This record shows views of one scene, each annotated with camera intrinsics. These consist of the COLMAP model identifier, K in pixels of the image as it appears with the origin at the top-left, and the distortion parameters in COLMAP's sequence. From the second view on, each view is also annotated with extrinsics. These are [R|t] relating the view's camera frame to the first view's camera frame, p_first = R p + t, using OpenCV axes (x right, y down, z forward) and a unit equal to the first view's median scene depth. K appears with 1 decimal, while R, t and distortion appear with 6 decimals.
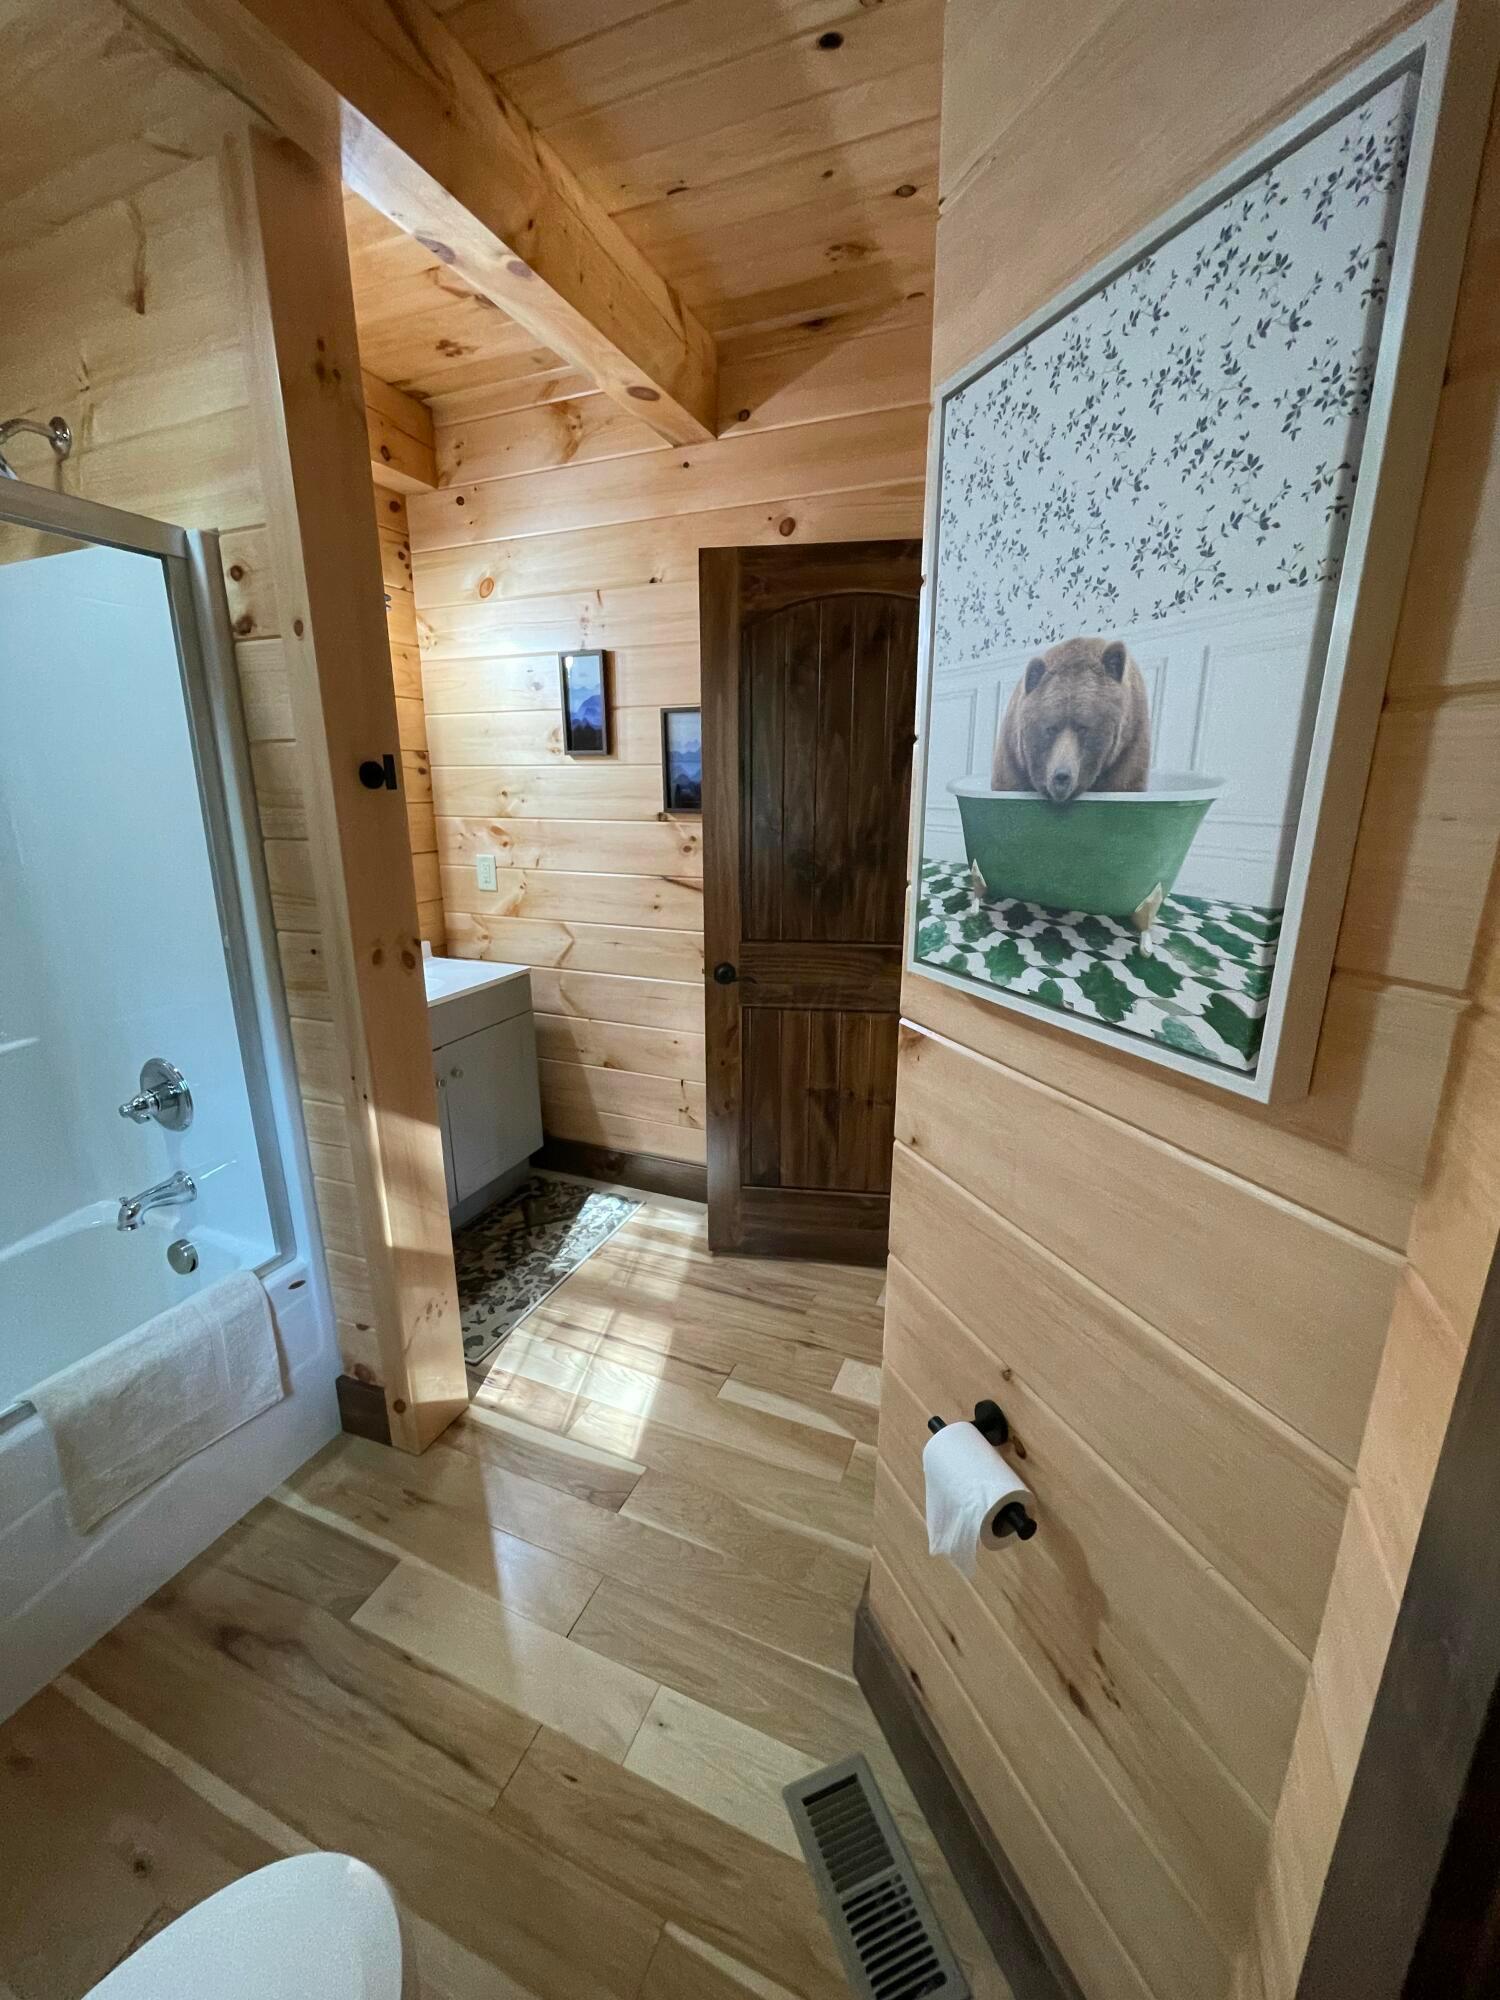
lens RADIAL K [[810.1, 0, 747.0], [0, 810.1, 993.5], [0, 0, 1]] dist [0.002425, 0.000066]
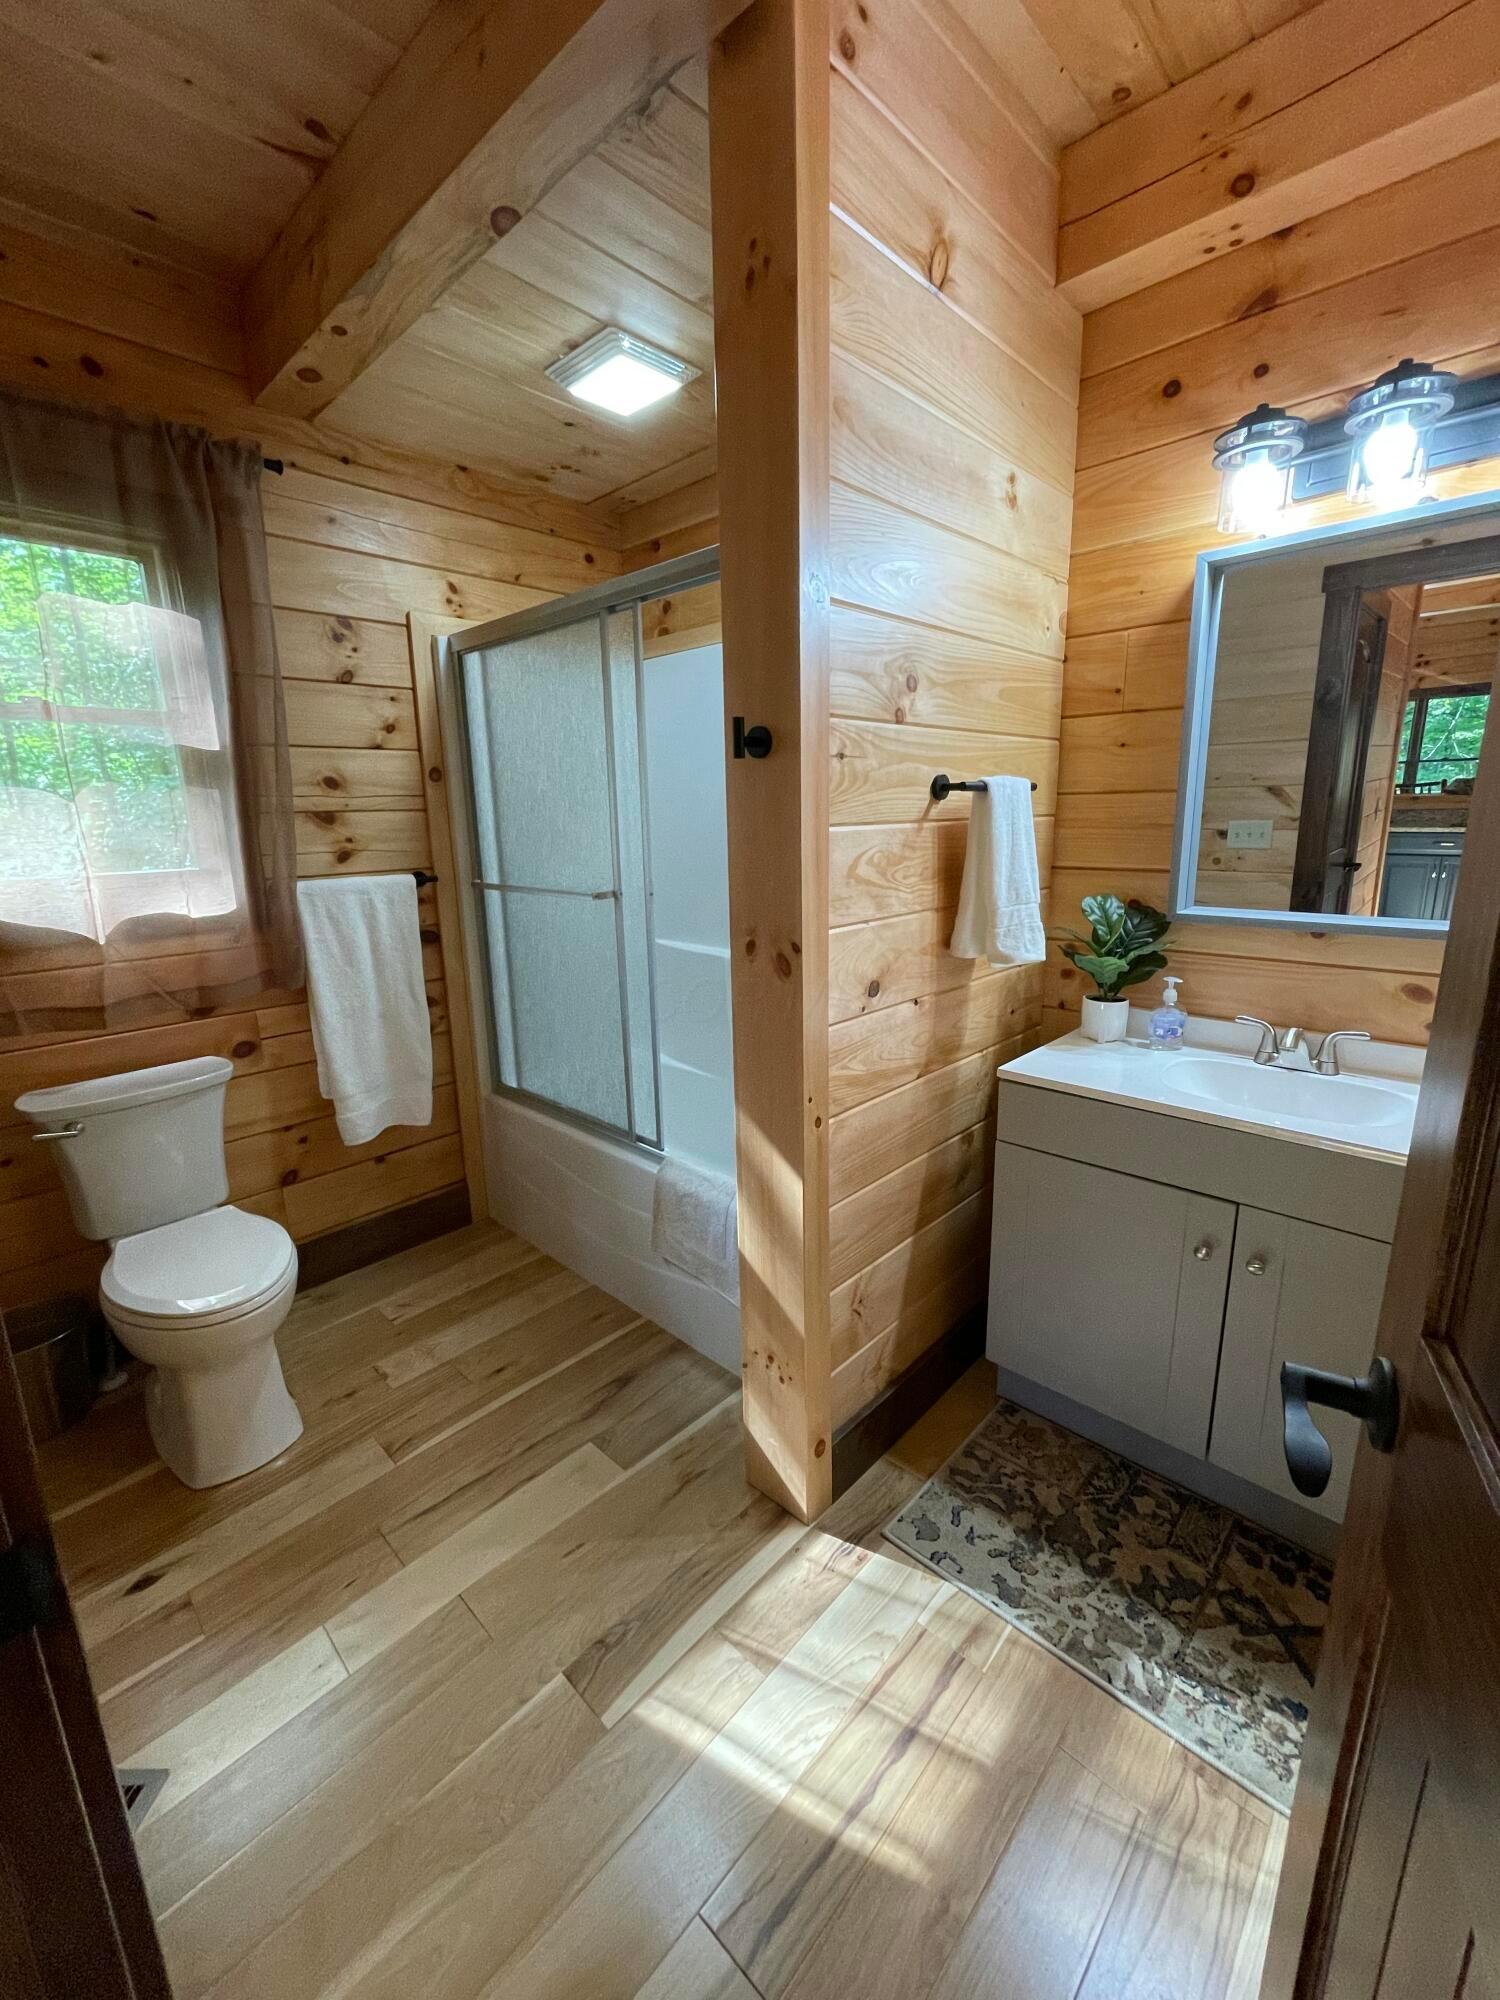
lens RADIAL K [[810.1, 0, 744.4], [0, 810.1, 997.5], [0, 0, 1]] dist [0.002425, 0.000066]
pose [[-0.351172, 0.218337, -0.910499, 0.264769], [-0.224680, 0.924369, 0.308320, -0.188292], [0.908954, 0.312844, -0.275556, 0.876724]]
